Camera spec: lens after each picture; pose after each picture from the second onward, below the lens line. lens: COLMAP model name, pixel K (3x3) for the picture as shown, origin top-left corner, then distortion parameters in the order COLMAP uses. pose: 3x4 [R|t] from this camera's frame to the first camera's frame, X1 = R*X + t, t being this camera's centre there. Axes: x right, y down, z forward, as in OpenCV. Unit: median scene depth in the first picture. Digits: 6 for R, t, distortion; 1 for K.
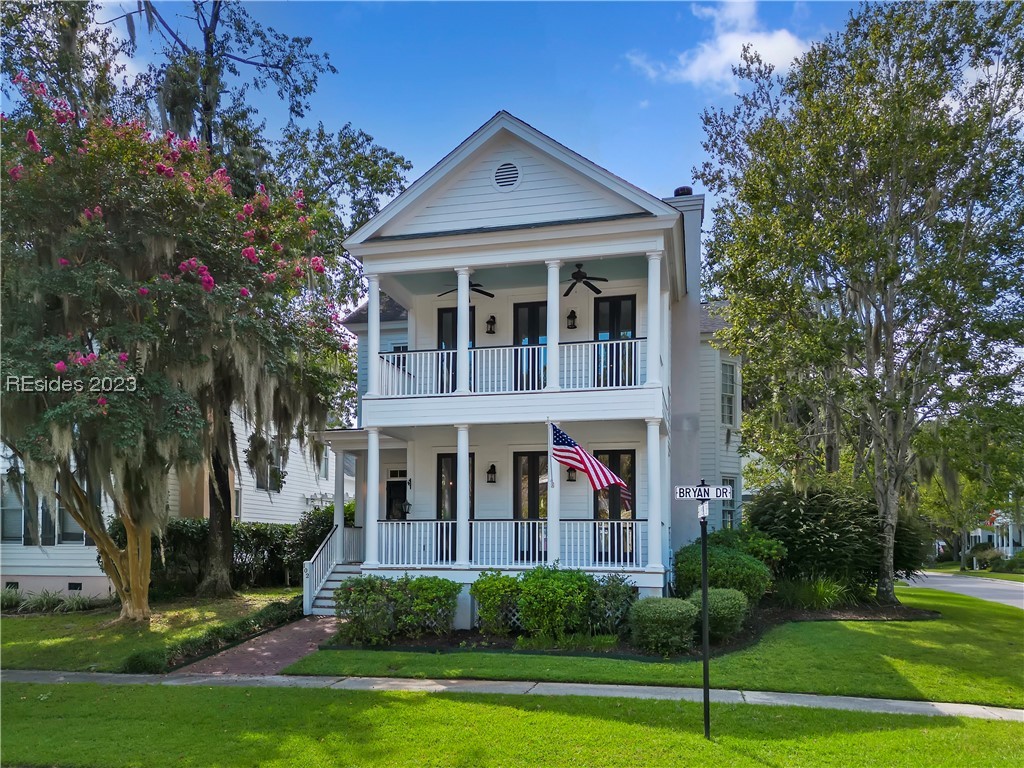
lens RADIAL K [[792.5, 0, 510.1], [0, 792.5, 534.8], [0, 0, 1]] dist [0.069200, -0.003175]
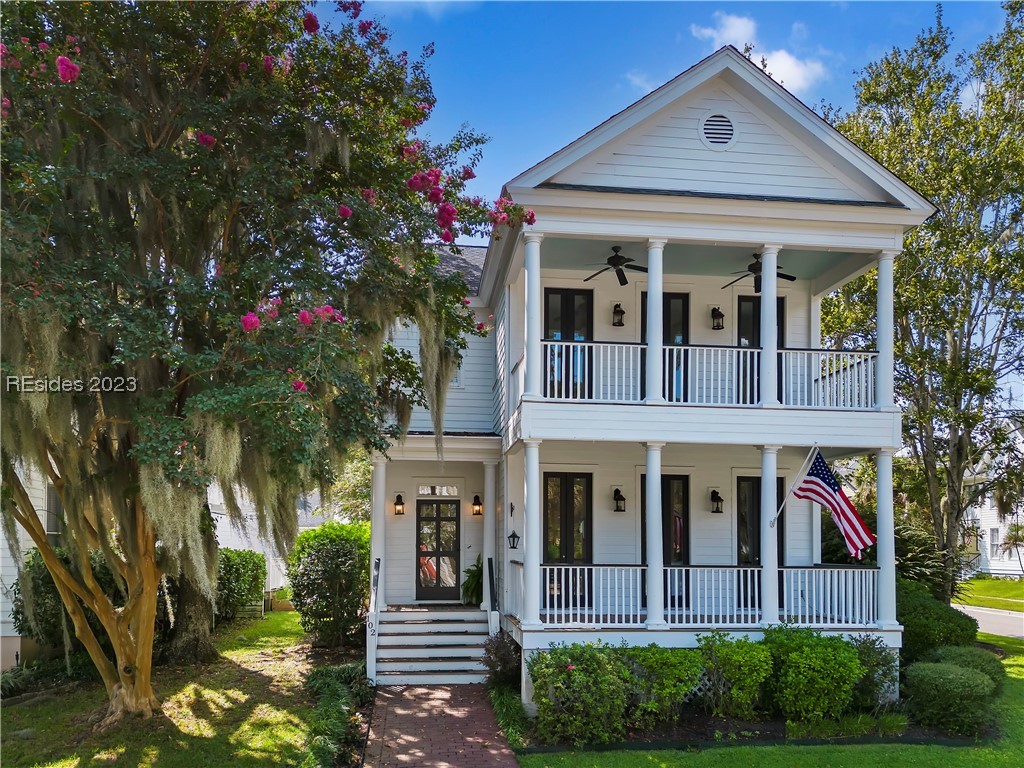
lens RADIAL K [[792.5, 0, 510.1], [0, 792.5, 534.8], [0, 0, 1]] dist [0.069200, -0.003175]
pose [[0.933926, 0.005293, 0.357426, -0.481136], [-0.007452, 0.999961, 0.004663, -0.051402], [-0.357388, -0.007018, 0.933930, 0.328057]]
